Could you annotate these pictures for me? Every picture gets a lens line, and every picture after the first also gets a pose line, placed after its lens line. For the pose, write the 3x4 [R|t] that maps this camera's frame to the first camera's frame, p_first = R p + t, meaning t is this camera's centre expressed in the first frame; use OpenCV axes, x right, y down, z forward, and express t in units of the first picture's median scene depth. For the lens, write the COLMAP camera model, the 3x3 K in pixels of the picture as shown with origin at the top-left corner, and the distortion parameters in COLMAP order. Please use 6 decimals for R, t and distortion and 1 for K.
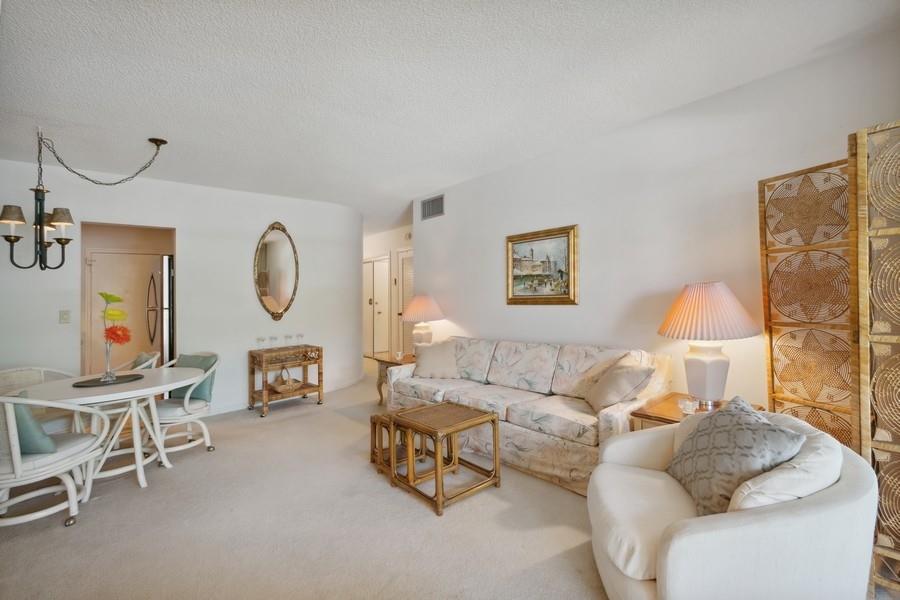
lens RADIAL K [[401.5, 0, 450.5], [0, 401.5, 295.4], [0, 0, 1]] dist [0.013267, -0.000222]
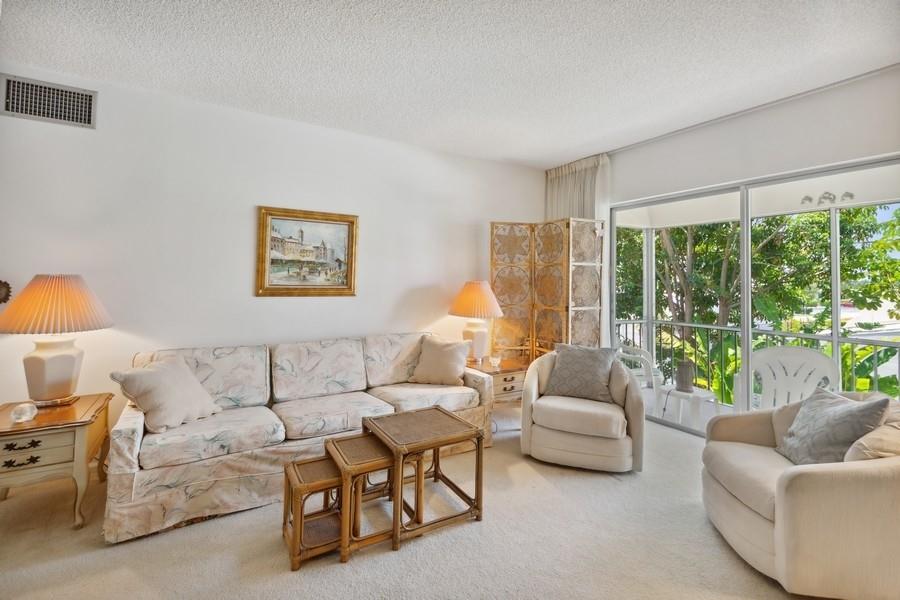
lens RADIAL K [[401.5, 0, 446.4], [0, 401.5, 286.1], [0, 0, 1]] dist [0.013267, -0.000222]
pose [[0.182539, 0.037956, 0.982466, -0.590415], [-0.008834, 0.999278, -0.036964, 0.031605], [-0.983159, -0.001932, 0.182742, 0.570614]]
